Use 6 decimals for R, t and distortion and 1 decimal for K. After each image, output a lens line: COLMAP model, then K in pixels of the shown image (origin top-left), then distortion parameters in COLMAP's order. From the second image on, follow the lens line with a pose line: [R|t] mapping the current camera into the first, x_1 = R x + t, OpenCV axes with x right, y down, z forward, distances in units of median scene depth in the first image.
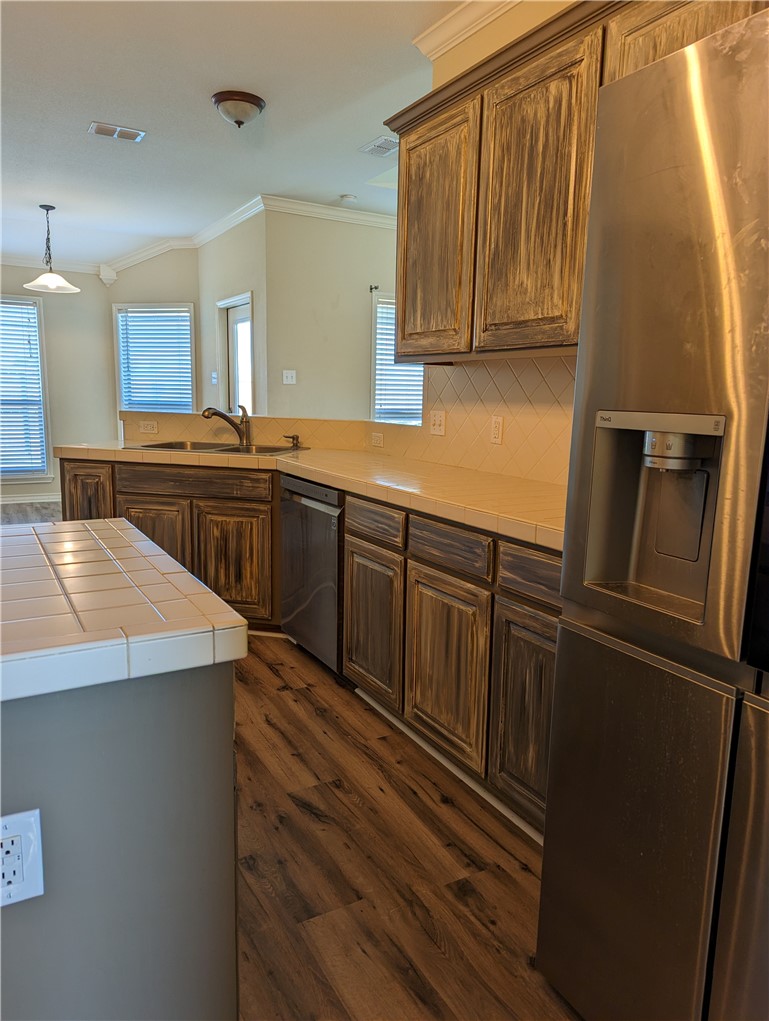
lens RADIAL K [[708.4, 0, 384.5], [0, 708.4, 510.5], [0, 0, 1]] dist [0.065994, -0.067223]
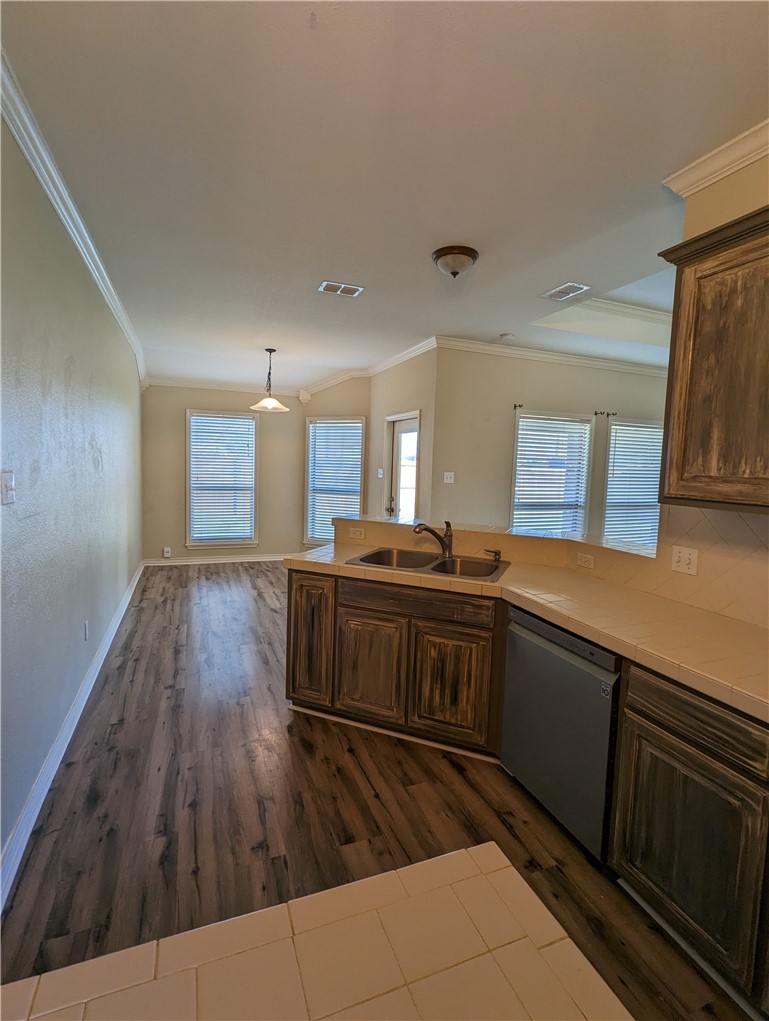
lens RADIAL K [[493.1, 0, 388.7], [0, 493.1, 508.8], [0, 0, 1]] dist [-0.000186, -0.000113]
pose [[0.988640, 0.025937, -0.148047, -0.195364], [-0.037829, 0.996229, -0.078087, -0.114223], [0.145463, 0.082800, 0.985893, 0.270319]]
